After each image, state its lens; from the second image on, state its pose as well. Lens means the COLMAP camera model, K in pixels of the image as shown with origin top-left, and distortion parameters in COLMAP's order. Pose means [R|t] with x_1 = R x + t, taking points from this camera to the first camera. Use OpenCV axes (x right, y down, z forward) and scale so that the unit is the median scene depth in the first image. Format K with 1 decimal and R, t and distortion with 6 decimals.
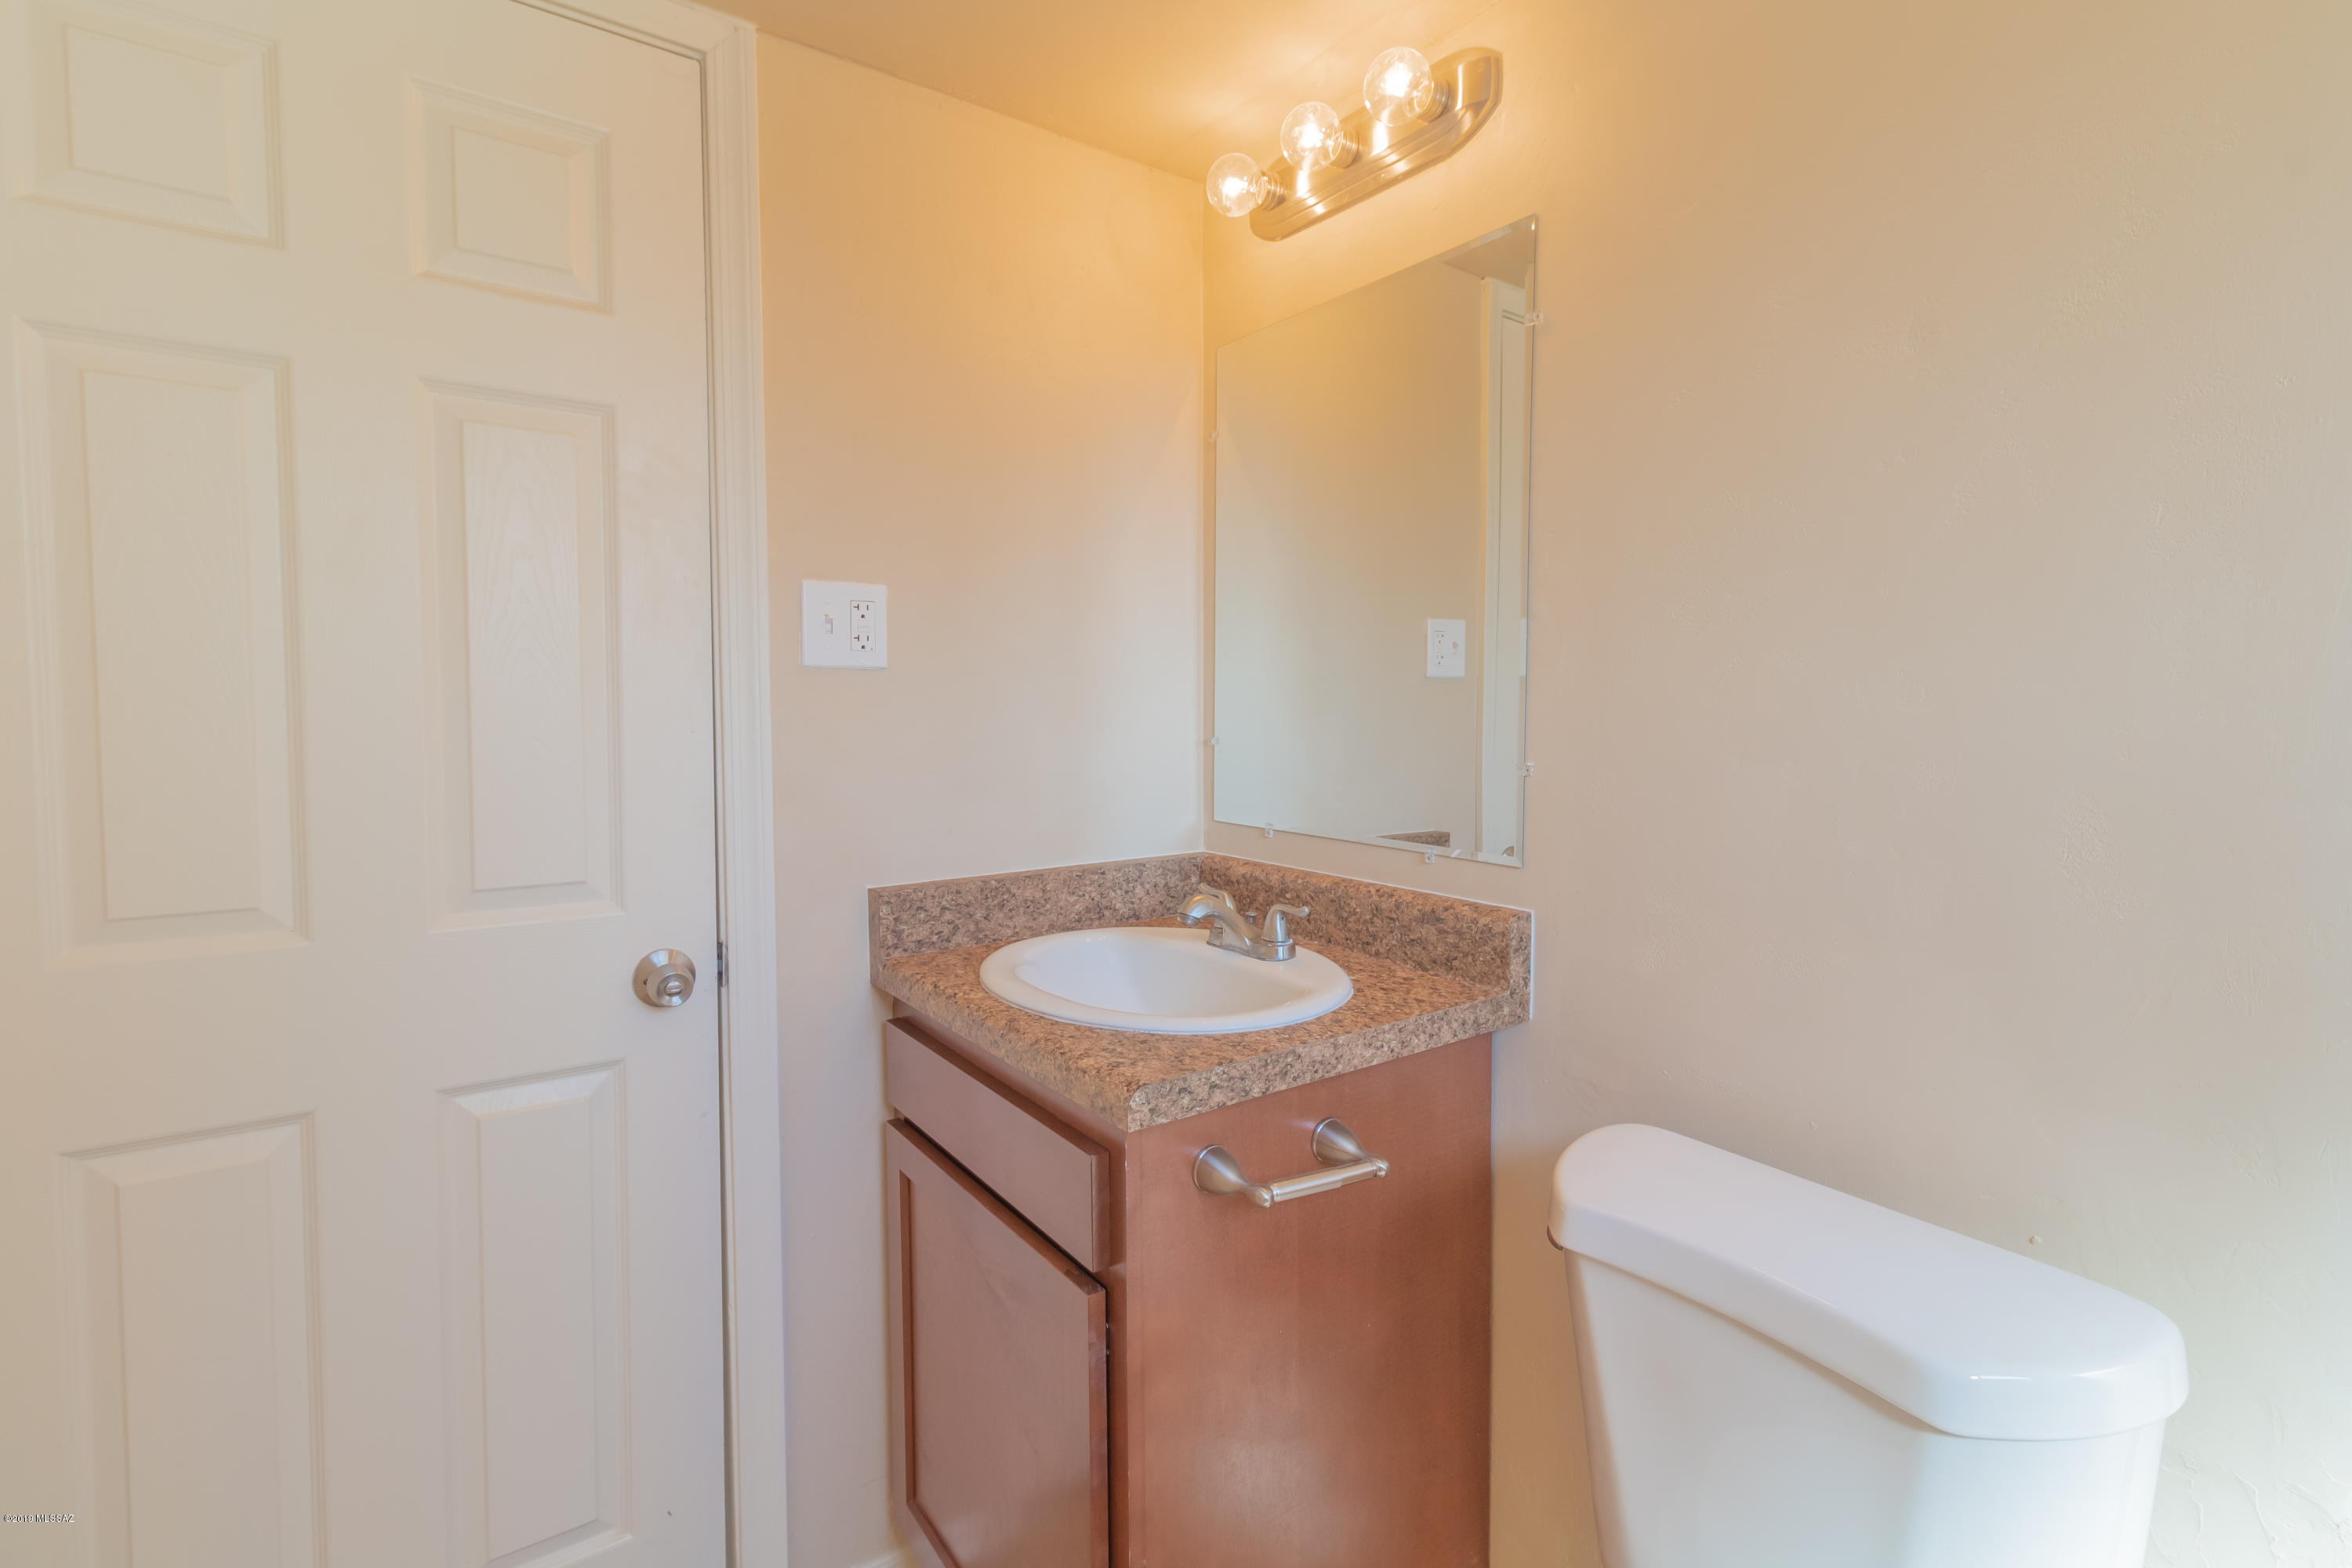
lens RADIAL K [[1098.1, 0, 1183.4], [0, 1098.1, 759.5], [0, 0, 1]] dist [0.004591, -0.000116]
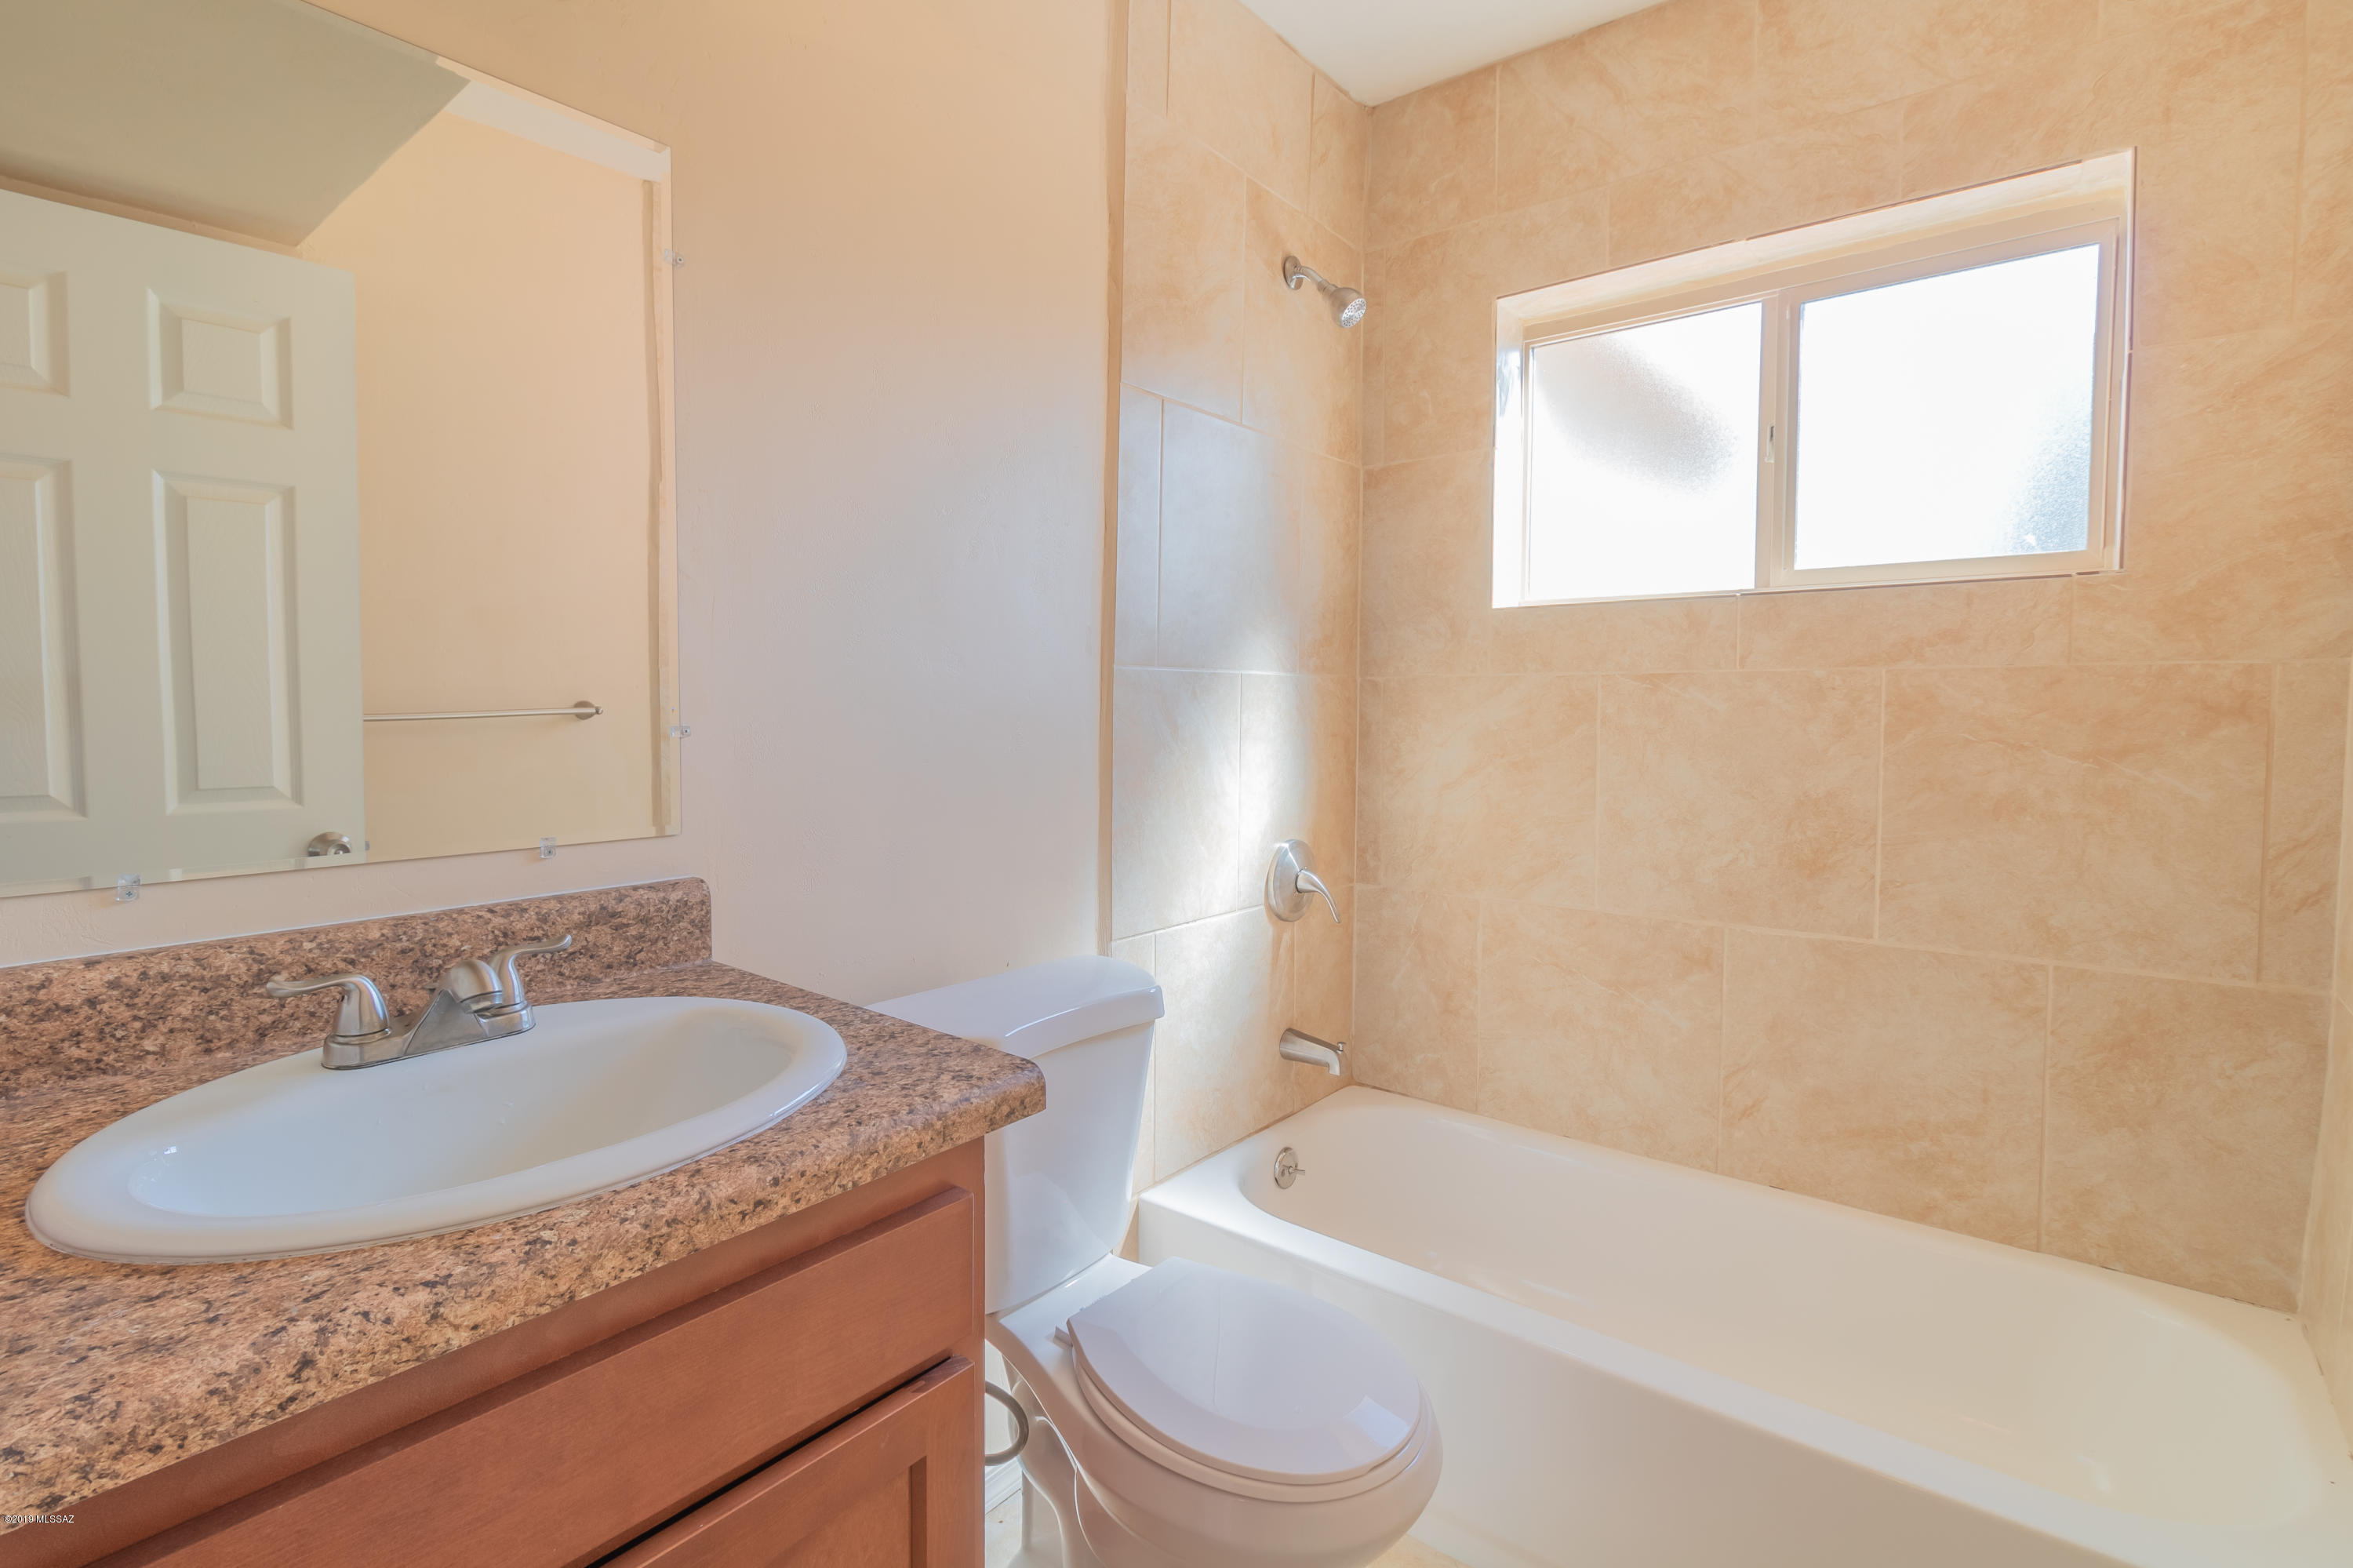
lens RADIAL K [[1098.6, 0, 1183.9], [0, 1098.6, 759.5], [0, 0, 1]] dist [0.004591, -0.000116]
pose [[-0.270155, -0.065254, 0.960603, -0.702263], [0.042486, 0.995921, 0.079602, -0.022796], [-0.961879, 0.062317, -0.266281, 0.803734]]
